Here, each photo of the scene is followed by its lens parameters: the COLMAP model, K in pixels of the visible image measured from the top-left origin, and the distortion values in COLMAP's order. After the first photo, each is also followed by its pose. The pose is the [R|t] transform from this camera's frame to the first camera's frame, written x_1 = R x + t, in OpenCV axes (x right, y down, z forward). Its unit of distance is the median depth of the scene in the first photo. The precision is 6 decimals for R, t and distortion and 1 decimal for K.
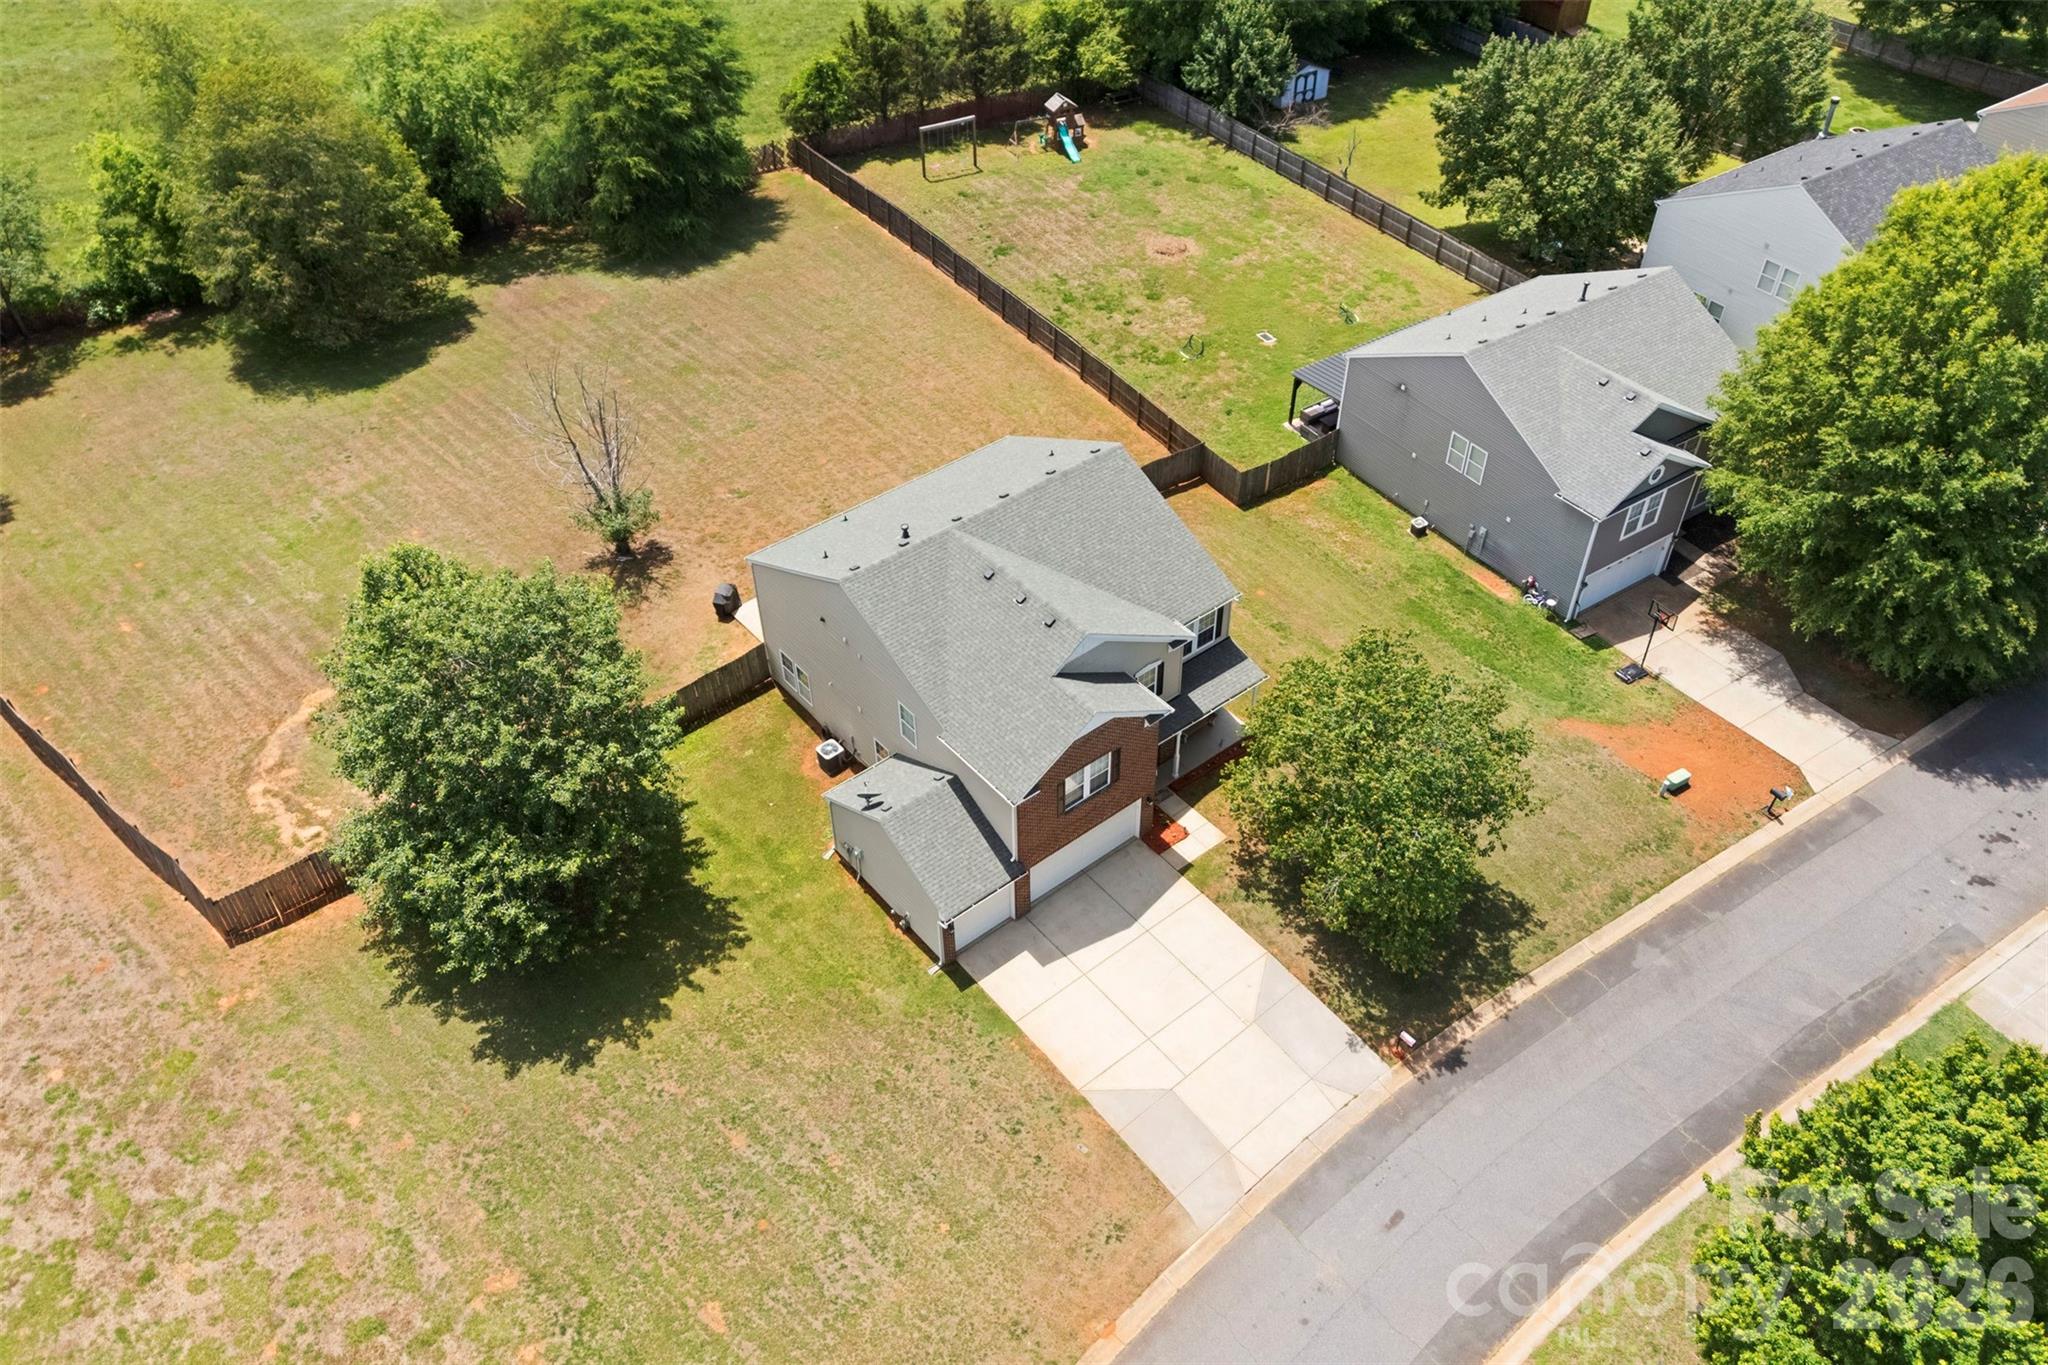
lens RADIAL K [[1523.7, 0, 1021.4], [0, 1523.7, 688.6], [0, 0, 1]] dist [0.068795, -0.068330]
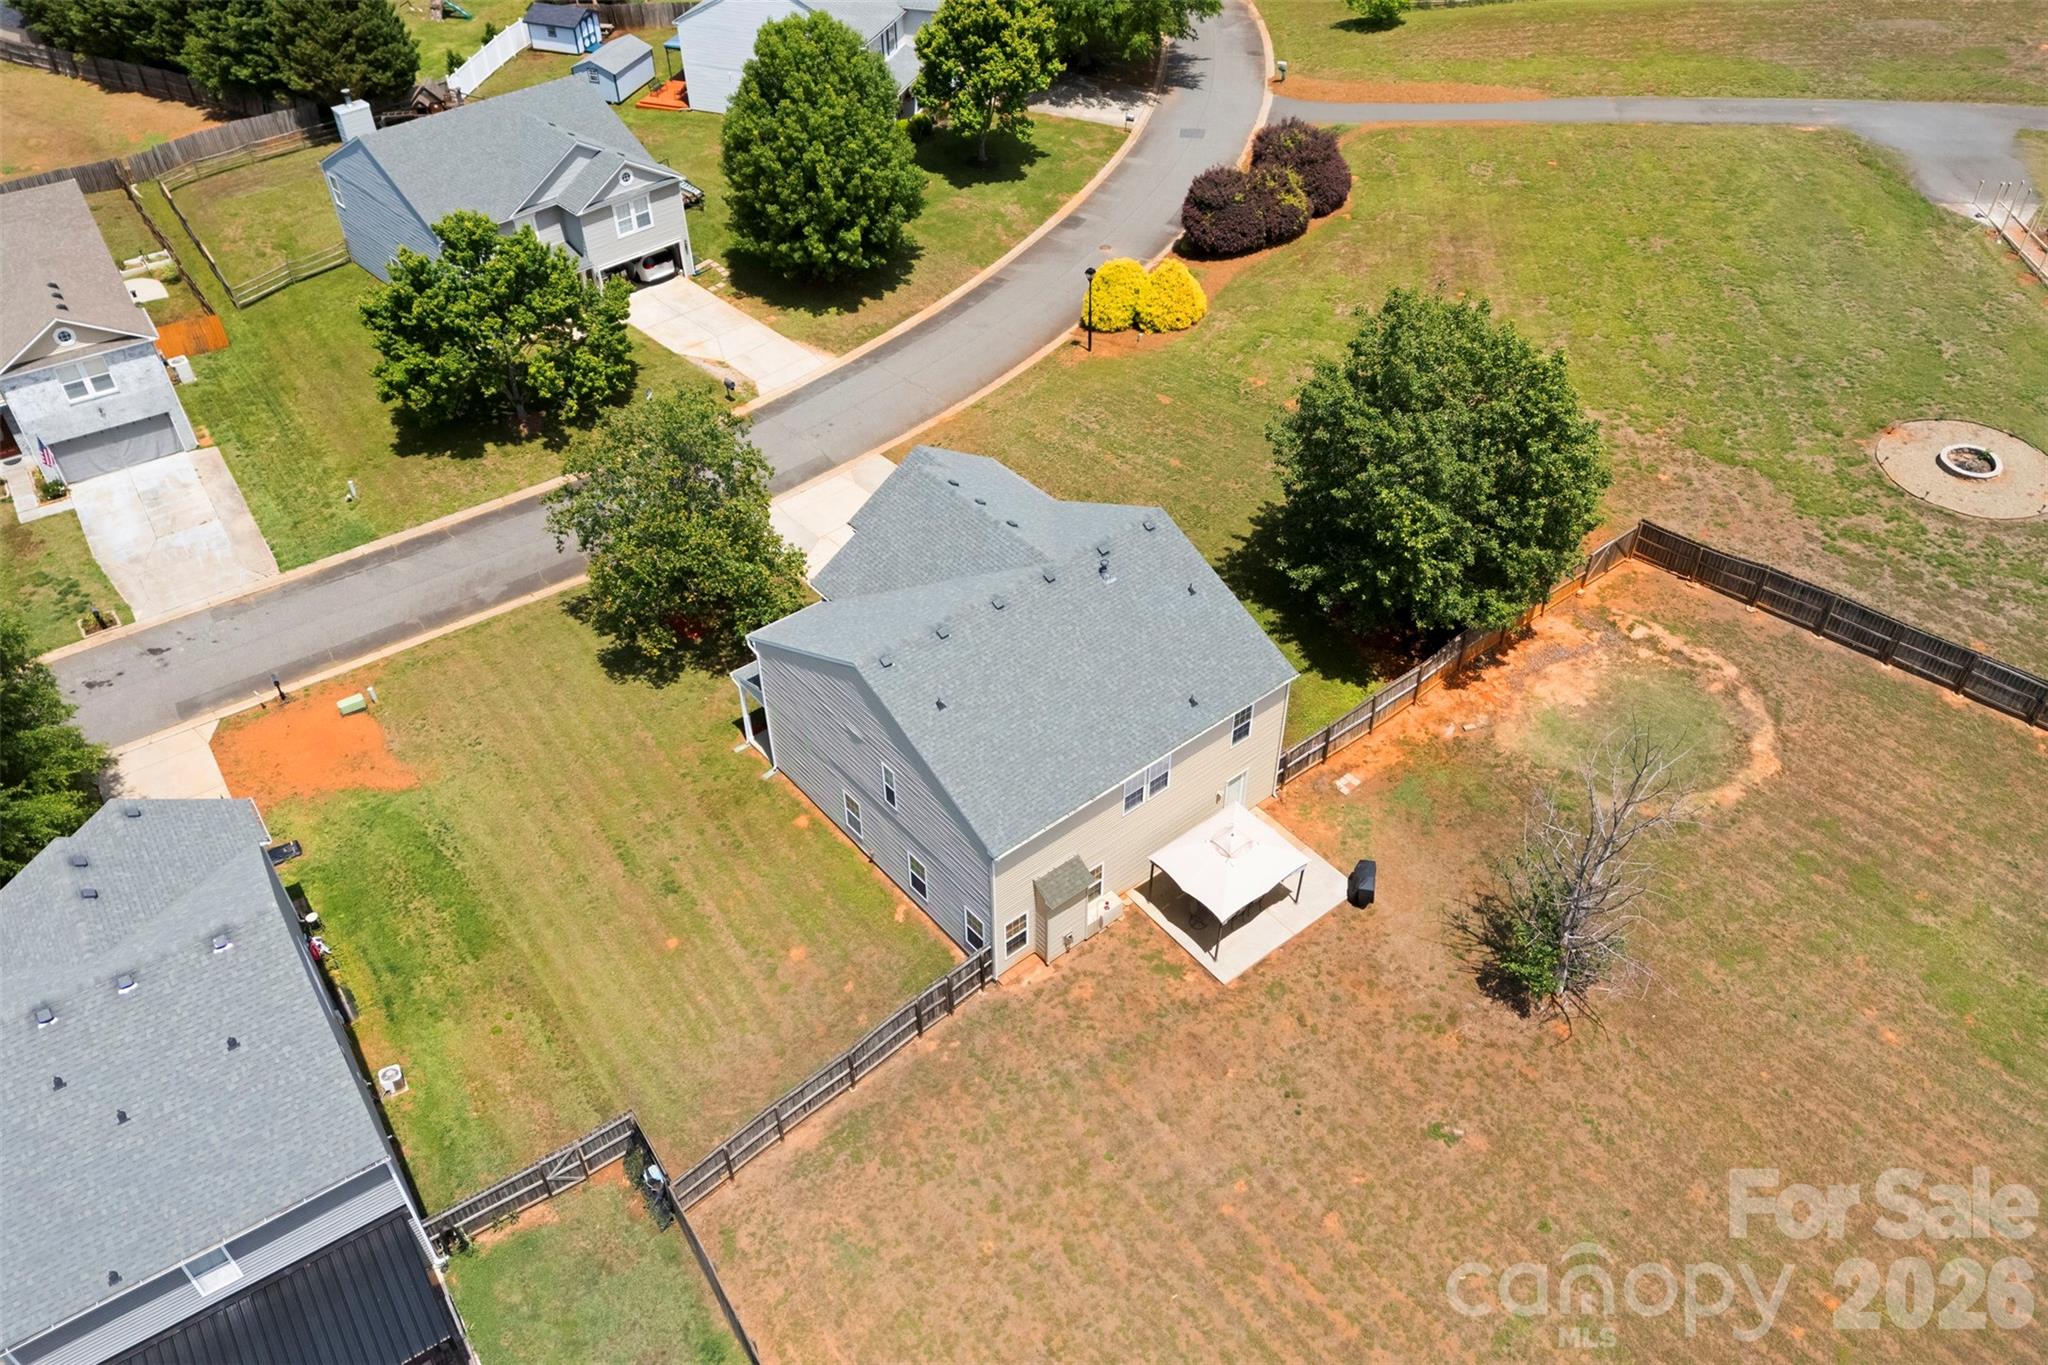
lens RADIAL K [[1523.7, 0, 1021.4], [0, 1523.7, 688.6], [0, 0, 1]] dist [0.068795, -0.068330]
pose [[-0.999667, 0.024690, 0.007550, -0.025958], [0.009995, 0.100441, 0.994893, -0.852799], [0.023806, 0.994637, -0.100654, 0.978350]]
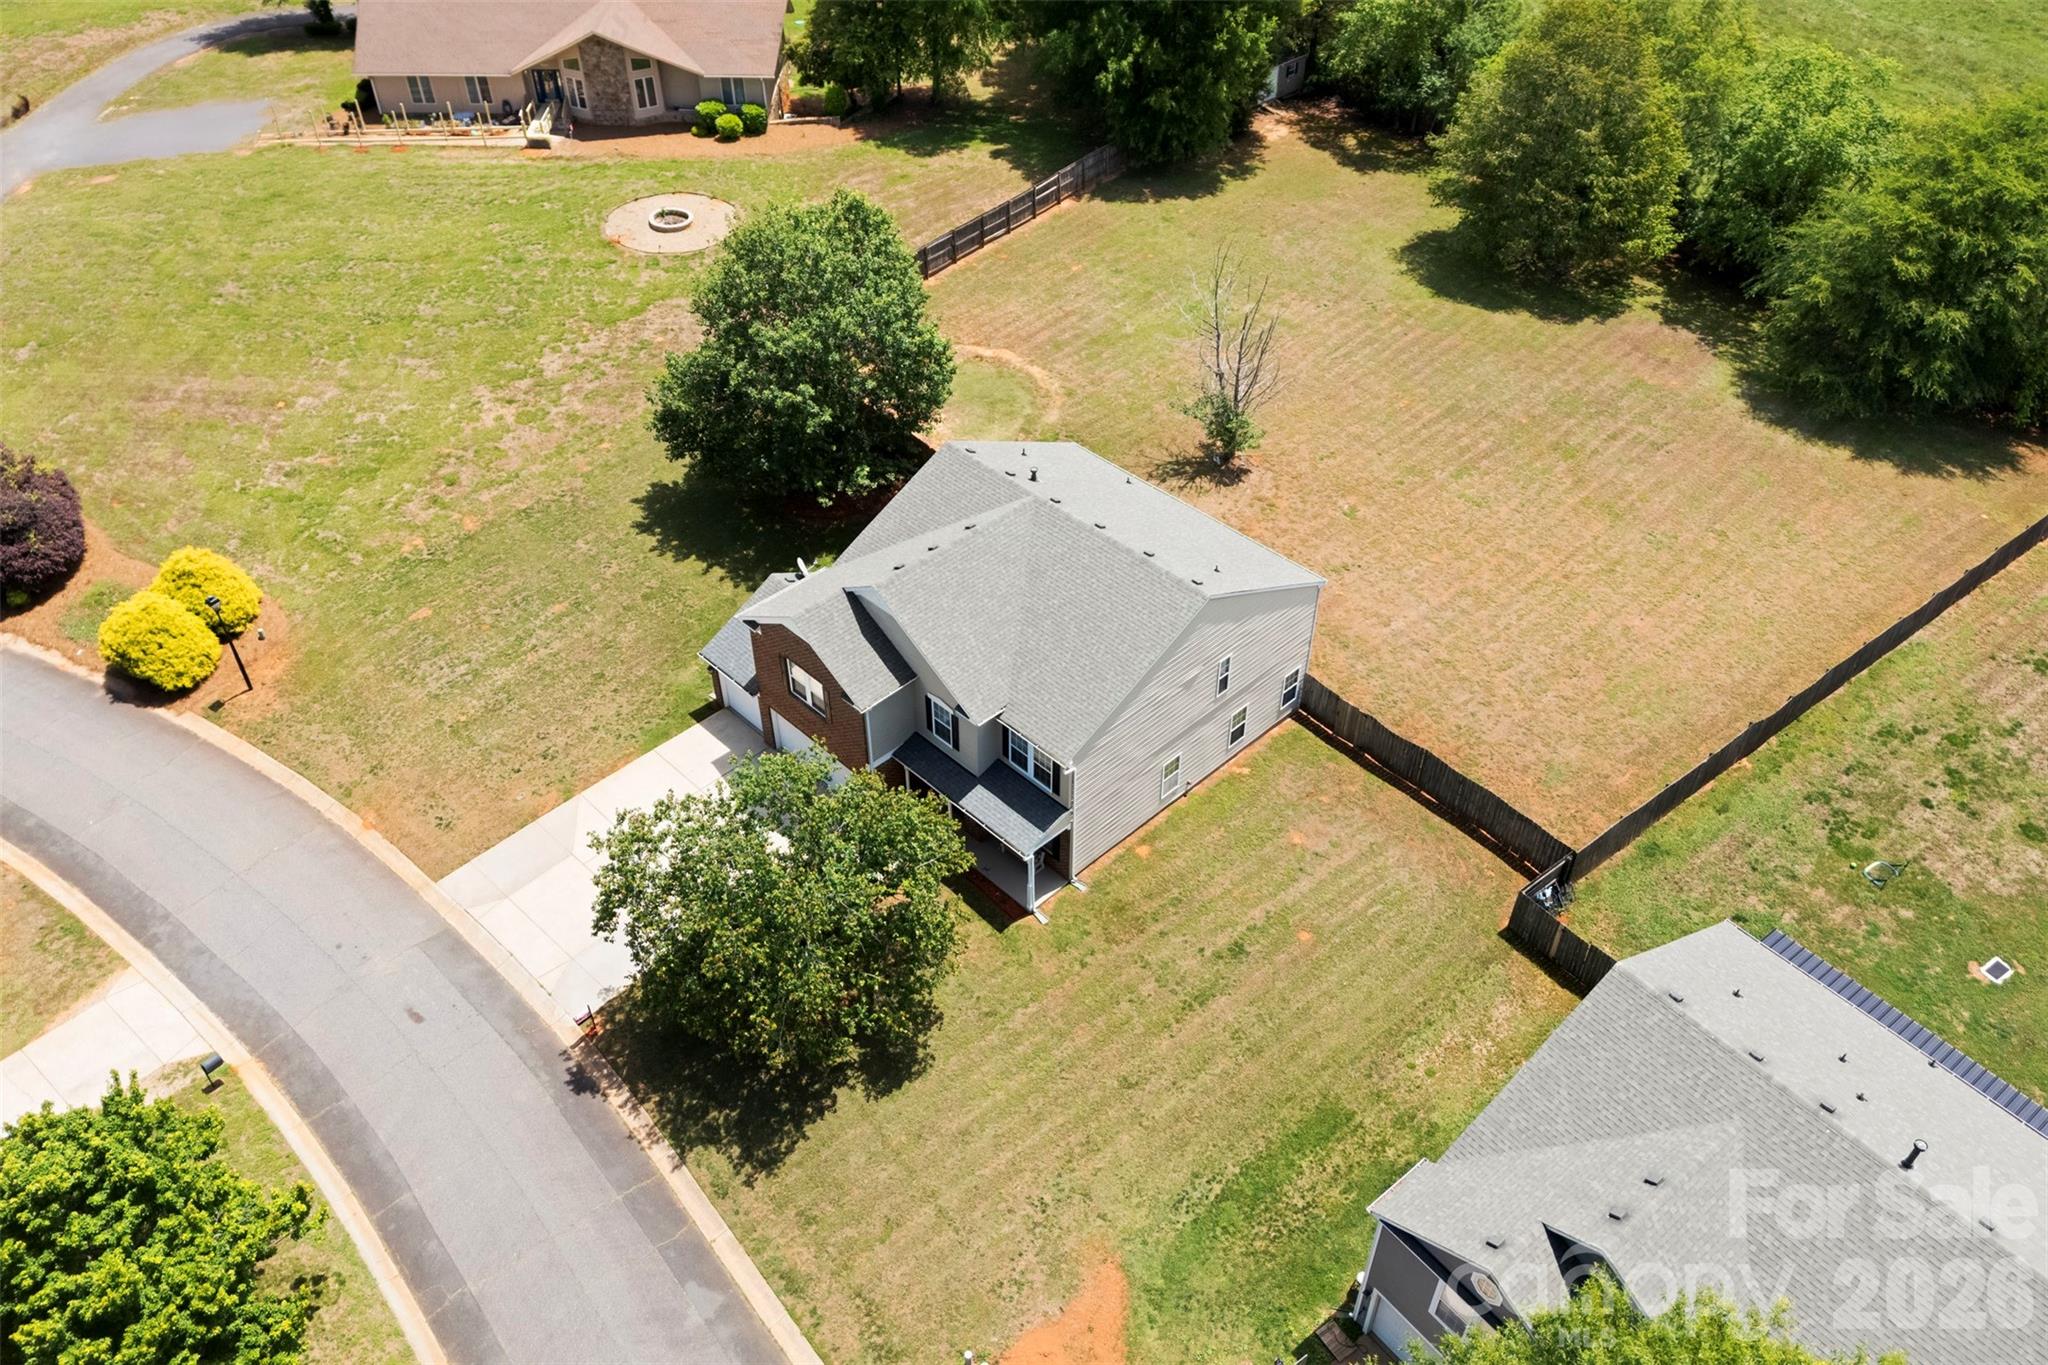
lens RADIAL K [[1546.1, 0, 1024.0], [0, 1546.1, 682.5], [0, 0, 1]] dist [0.065903, -0.056328]
pose [[0.091829, 0.670362, -0.736330, 0.652994], [-0.678297, 0.583480, 0.446614, -0.402501], [0.729027, 0.458438, 0.508285, 0.448295]]
